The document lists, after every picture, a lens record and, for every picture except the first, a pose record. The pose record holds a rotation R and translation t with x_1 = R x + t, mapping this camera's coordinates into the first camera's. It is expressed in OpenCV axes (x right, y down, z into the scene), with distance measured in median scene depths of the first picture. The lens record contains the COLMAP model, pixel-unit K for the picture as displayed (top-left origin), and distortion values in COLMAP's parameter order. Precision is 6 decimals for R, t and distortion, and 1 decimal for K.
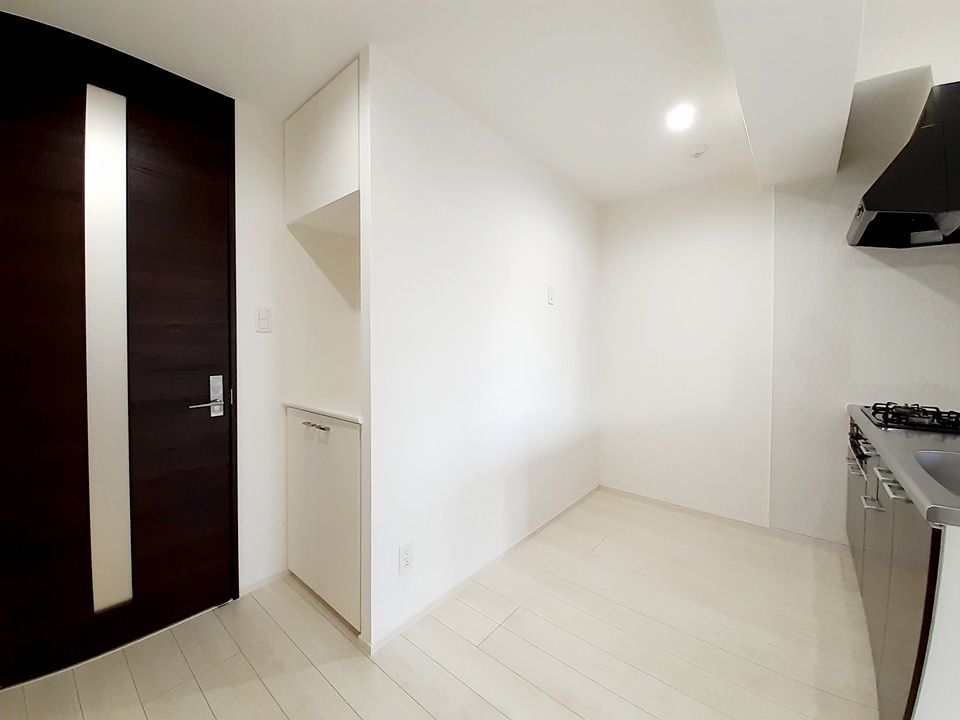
lens RADIAL K [[381.7, 0, 482.3], [0, 381.7, 352.4], [0, 0, 1]] dist [-0.000420, -0.002452]
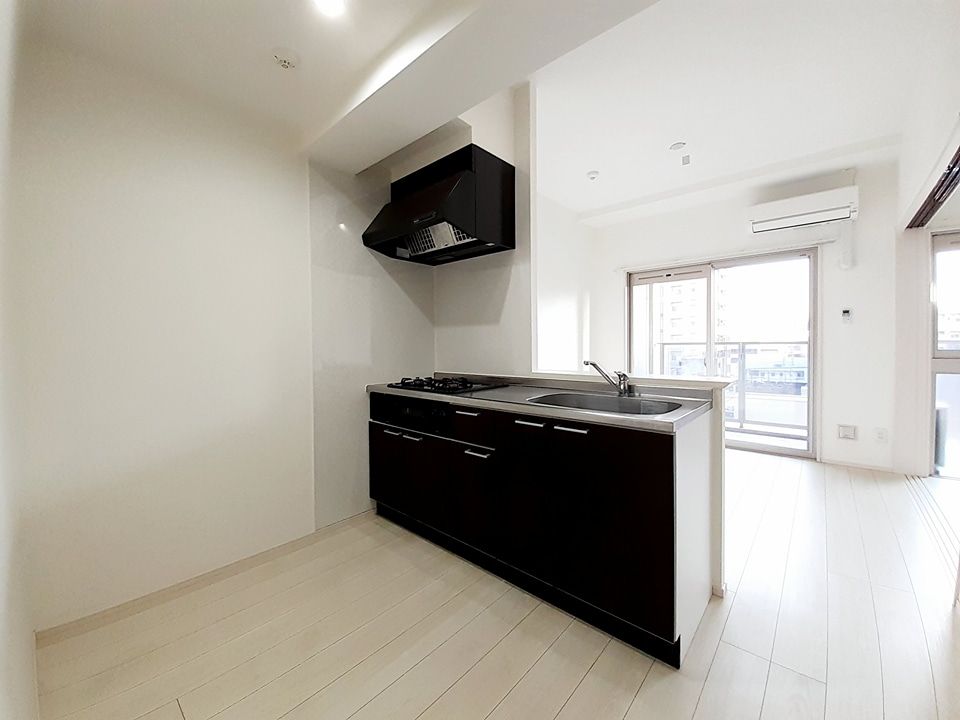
lens RADIAL K [[381.7, 0, 470.5], [0, 381.7, 356.3], [0, 0, 1]] dist [-0.000420, -0.002452]
pose [[0.054524, -0.031835, 0.998005, -0.152653], [0.035960, 0.998906, 0.029899, 0.024391], [-0.997865, 0.034258, 0.055610, 0.629803]]
